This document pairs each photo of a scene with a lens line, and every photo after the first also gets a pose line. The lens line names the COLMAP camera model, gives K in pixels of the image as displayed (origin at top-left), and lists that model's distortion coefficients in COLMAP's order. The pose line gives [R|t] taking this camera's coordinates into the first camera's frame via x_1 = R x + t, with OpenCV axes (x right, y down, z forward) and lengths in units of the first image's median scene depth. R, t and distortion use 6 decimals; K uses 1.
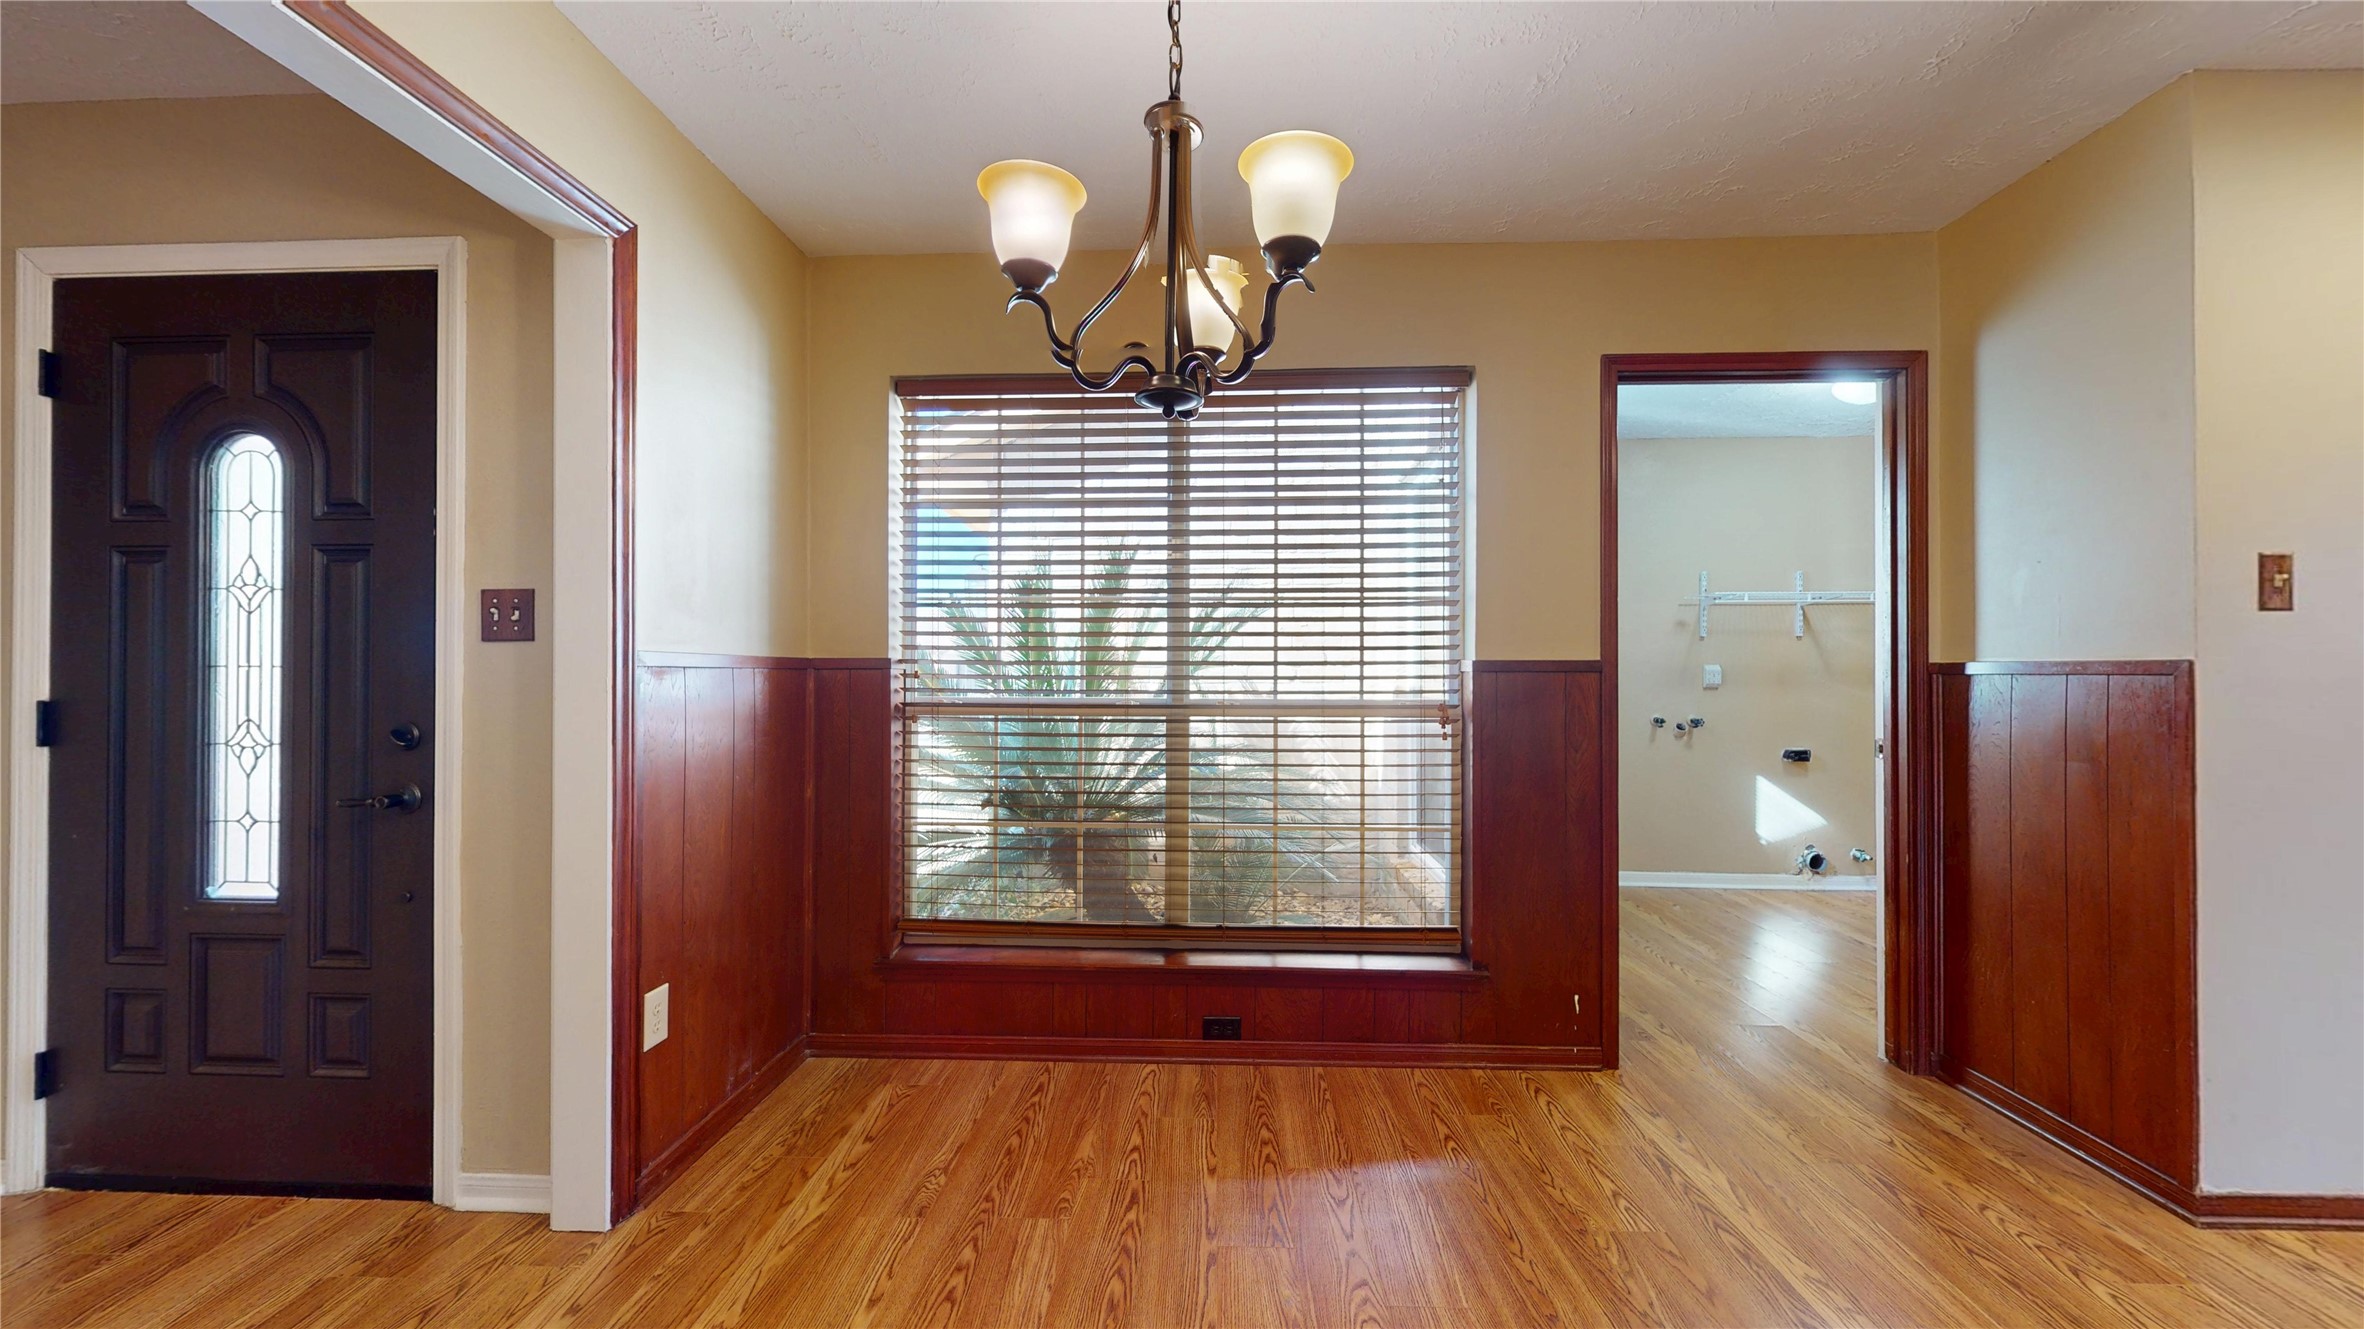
lens RADIAL K [[844.0, 0, 1183.3], [0, 844.0, 671.6], [0, 0, 1]] dist [0.001908, -0.000055]
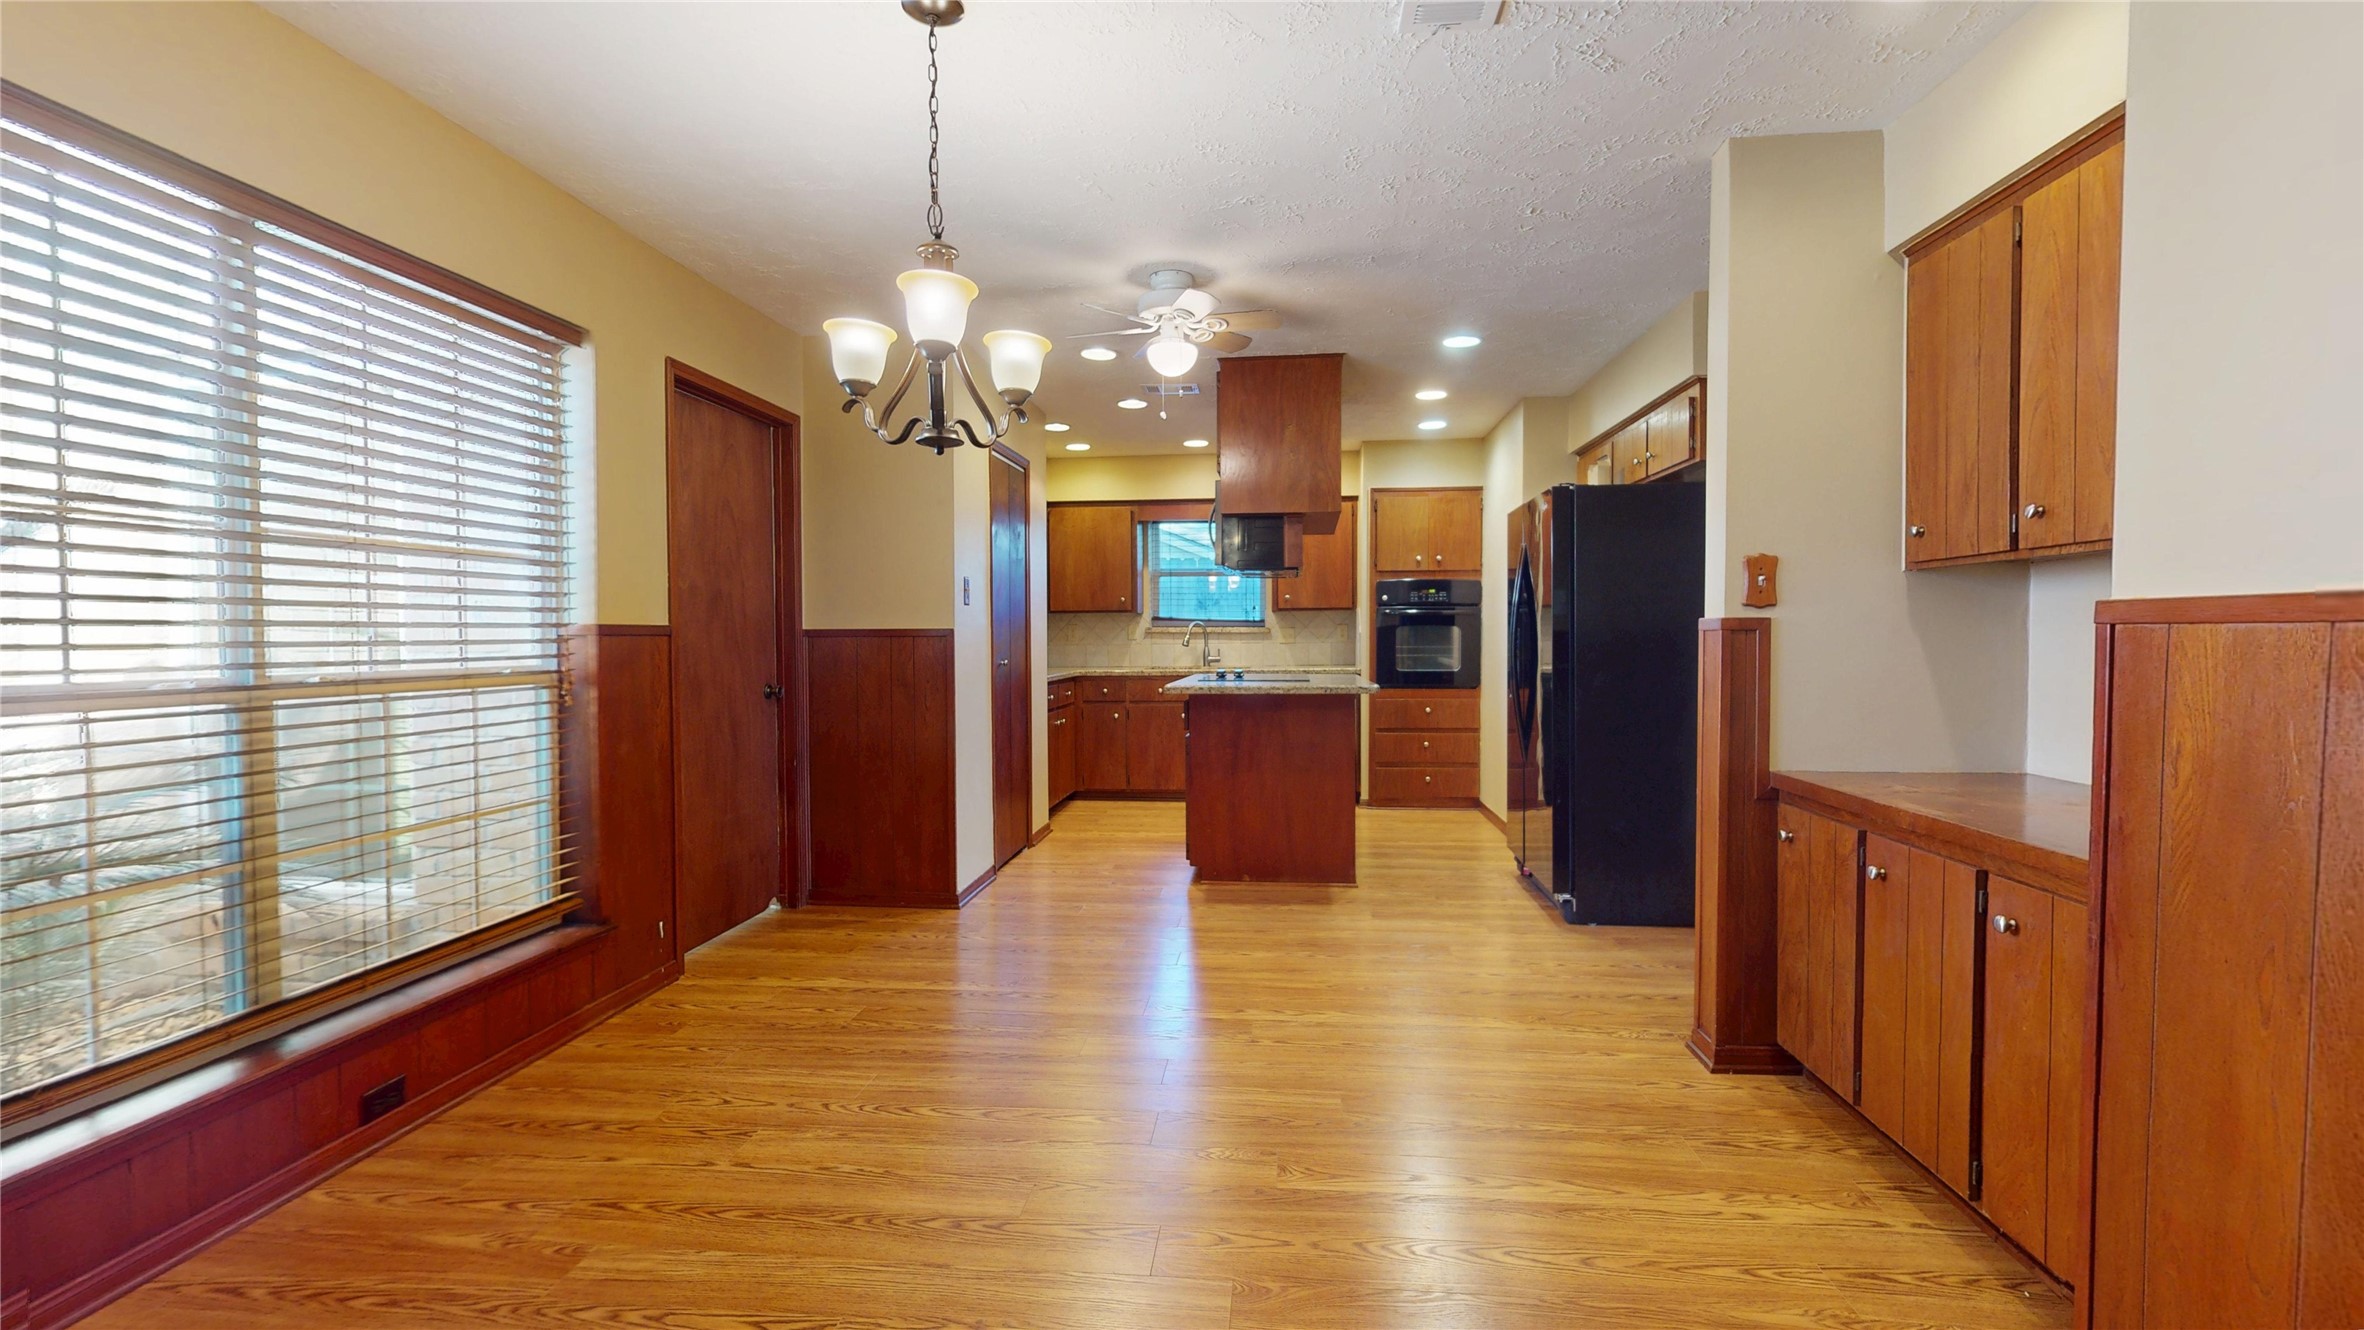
lens RADIAL K [[975.0, 0, 1187.2], [0, 975.0, 661.5], [0, 0, 1]] dist [-0.005003, -0.000278]
pose [[0.069216, -0.029197, 0.997174, -0.783572], [-0.007912, 0.999524, 0.029815, -0.008754], [-0.997570, -0.009953, 0.068952, 0.216336]]
